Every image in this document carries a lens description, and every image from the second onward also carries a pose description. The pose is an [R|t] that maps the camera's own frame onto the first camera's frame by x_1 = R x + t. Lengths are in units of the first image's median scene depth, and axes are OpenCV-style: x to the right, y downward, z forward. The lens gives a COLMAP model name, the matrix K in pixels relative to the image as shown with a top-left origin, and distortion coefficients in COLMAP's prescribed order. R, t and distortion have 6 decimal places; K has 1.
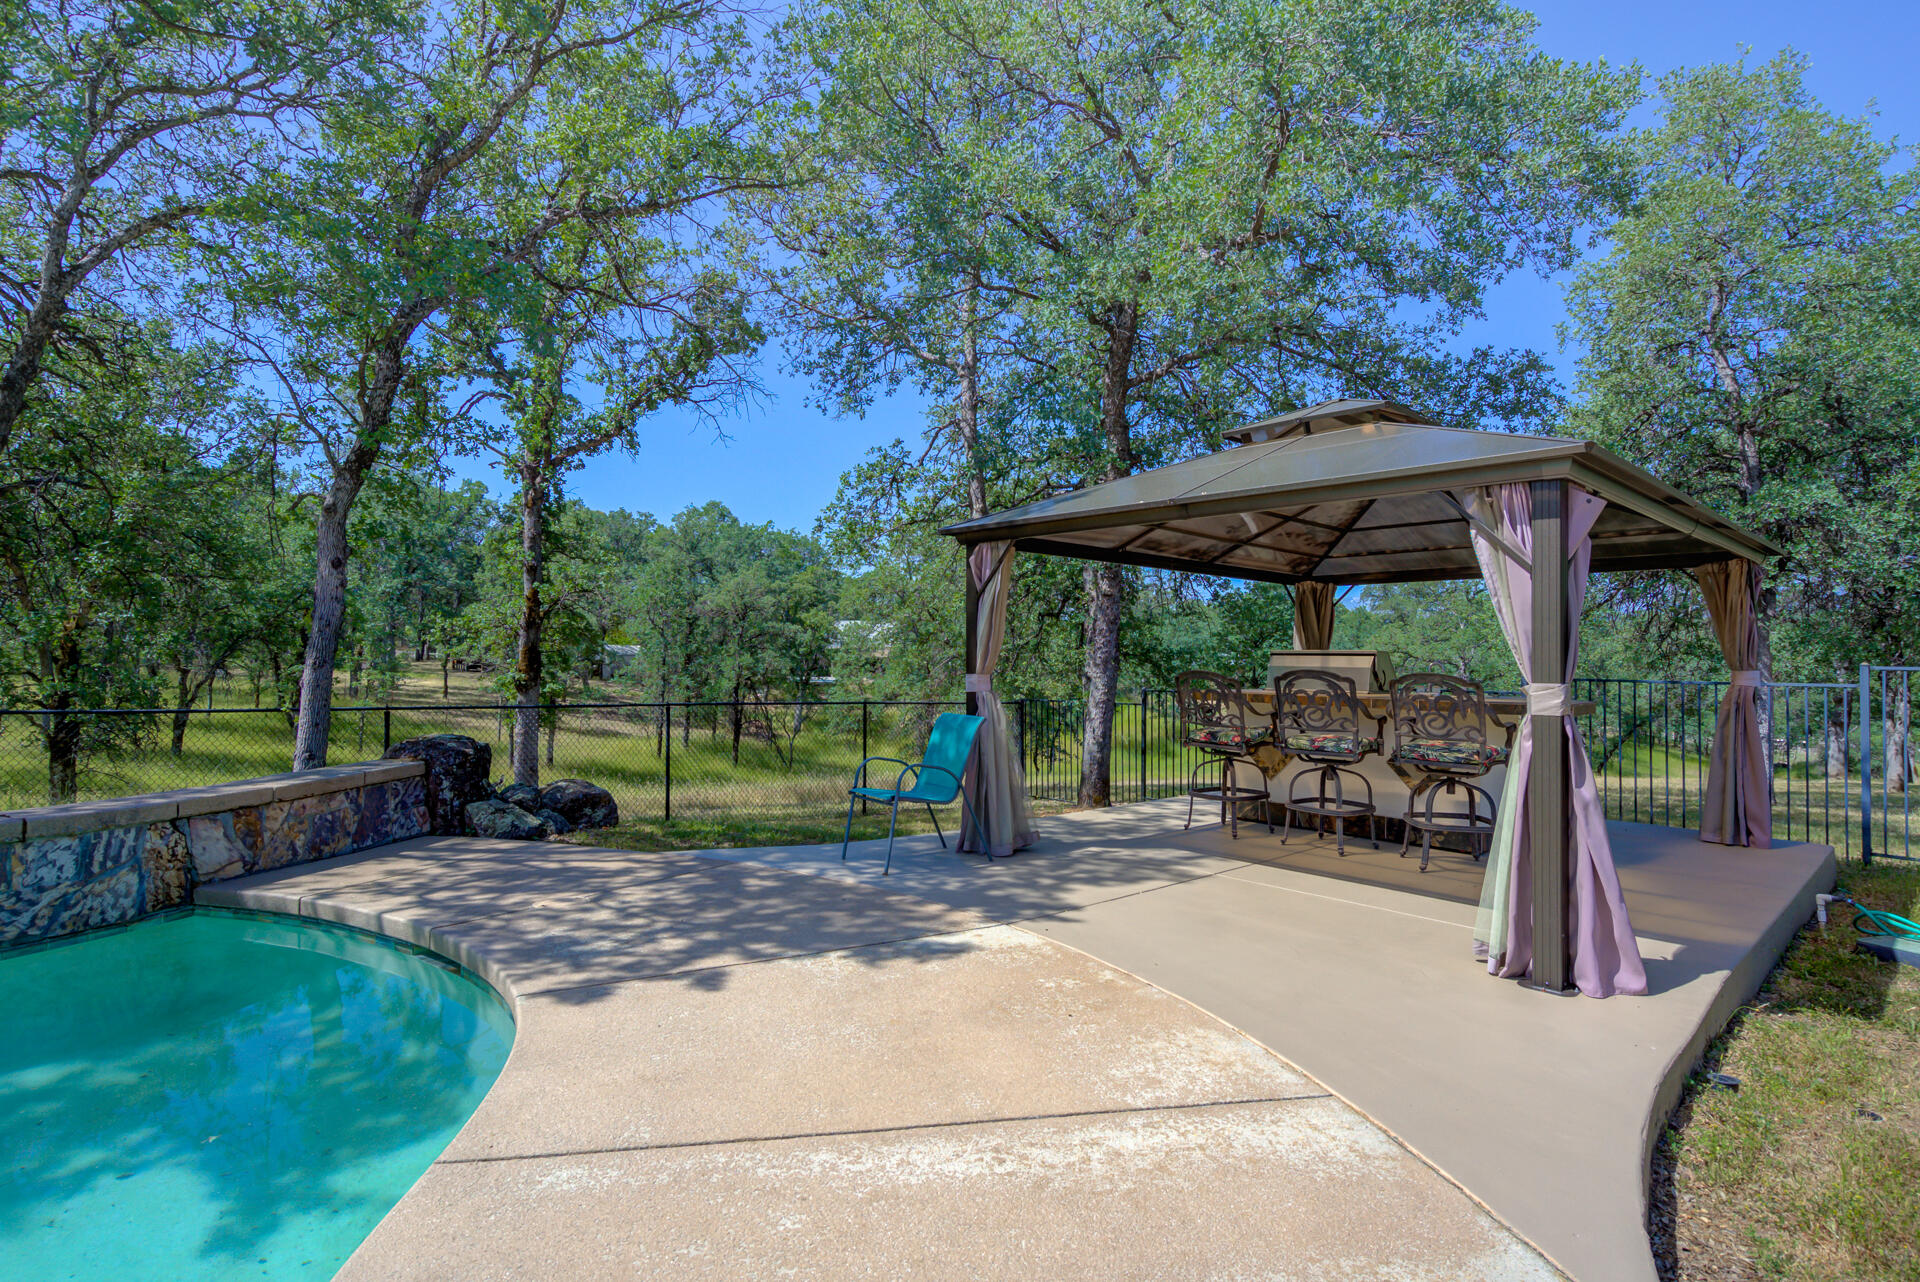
lens RADIAL K [[930.9, 0, 942.1], [0, 930.9, 638.3], [0, 0, 1]] dist [0.000988, -0.003267]
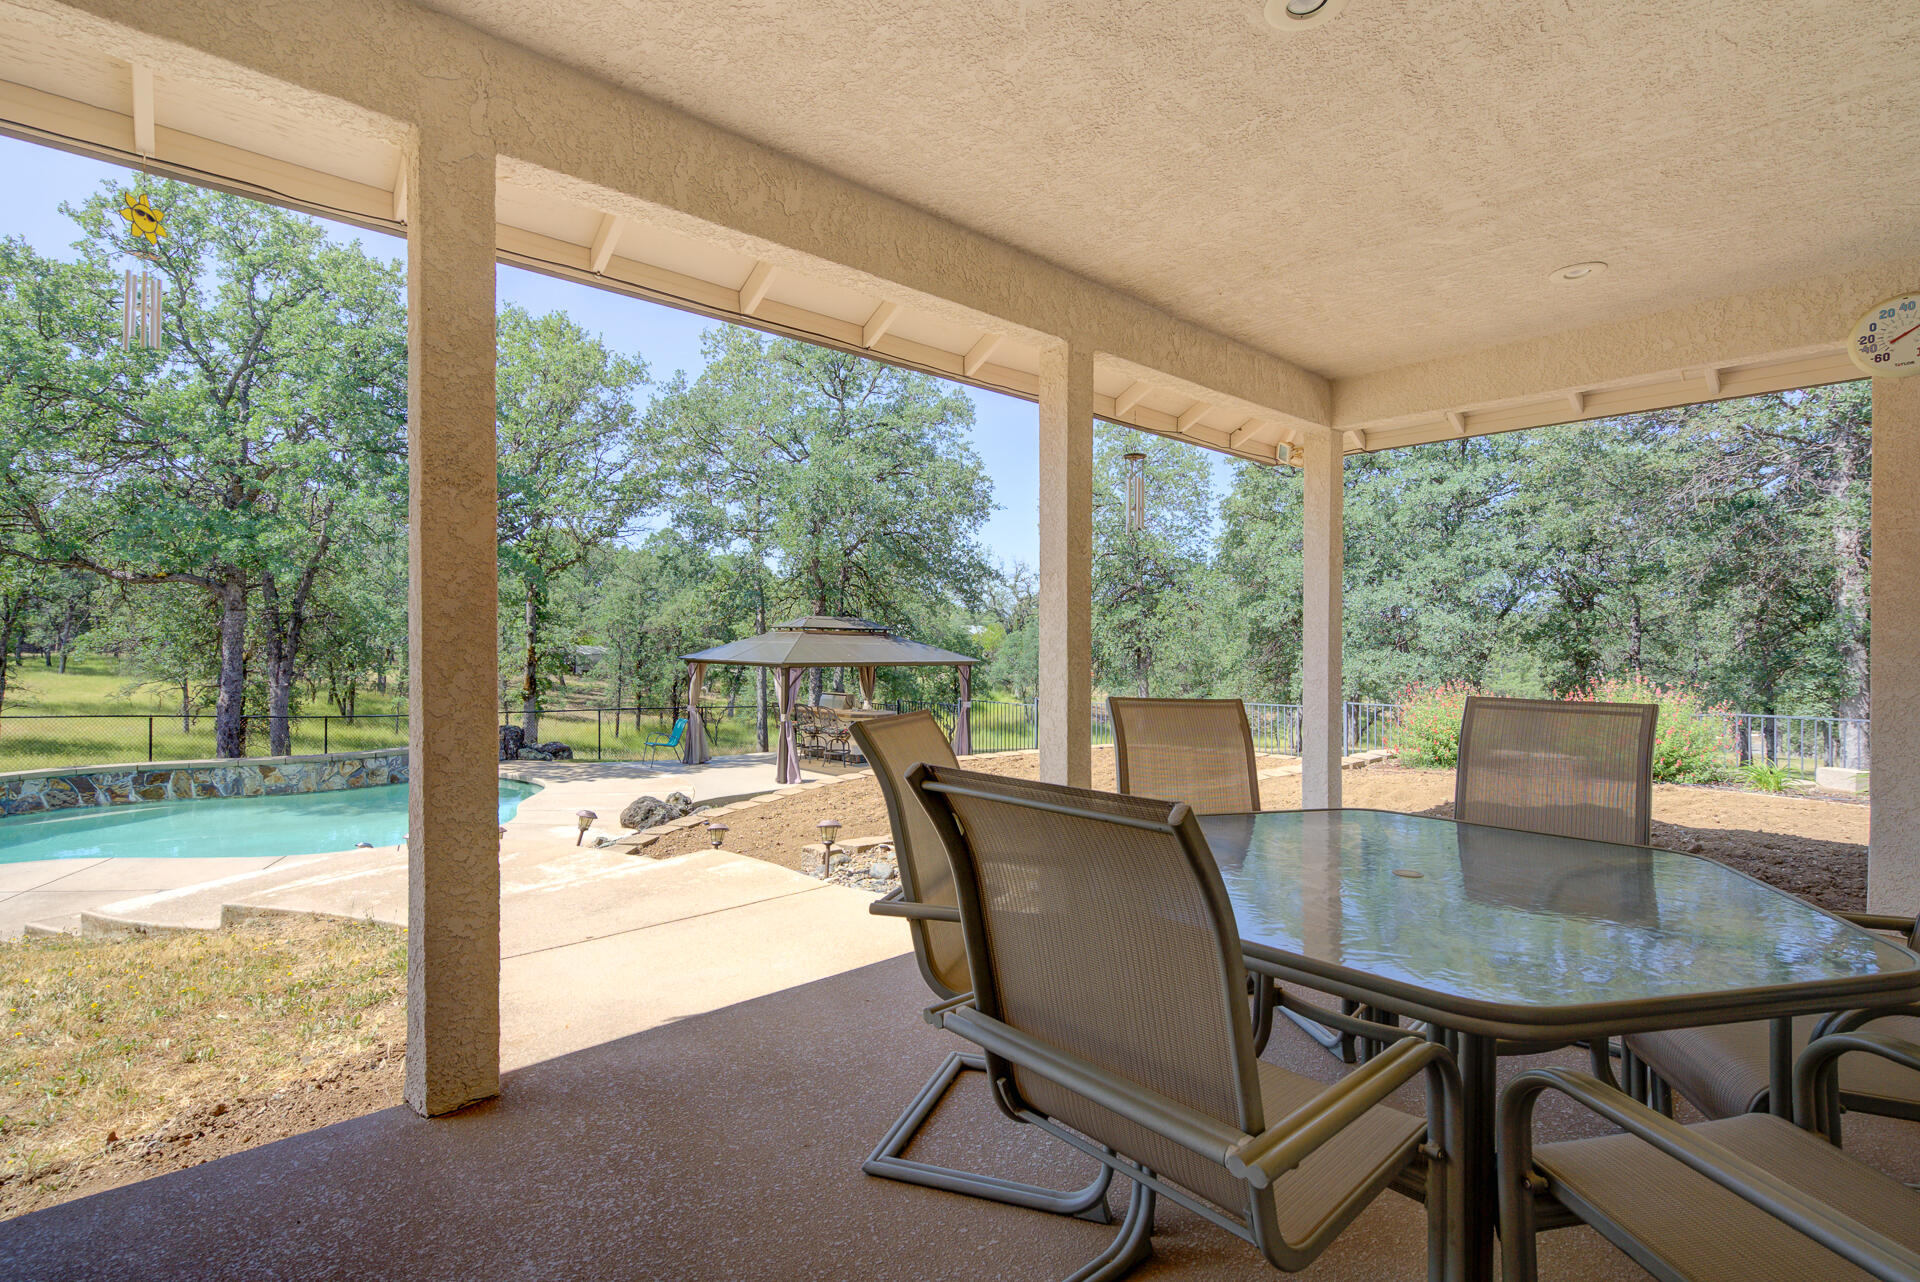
lens RADIAL K [[920.6, 0, 978.2], [0, 920.6, 638.0], [0, 0, 1]] dist [0.002387, -0.002340]
pose [[0.998249, 0.000432, 0.059145, 1.010367], [-0.001539, 0.999824, 0.018676, -0.302477], [-0.059127, -0.018734, 0.998075, -2.621162]]
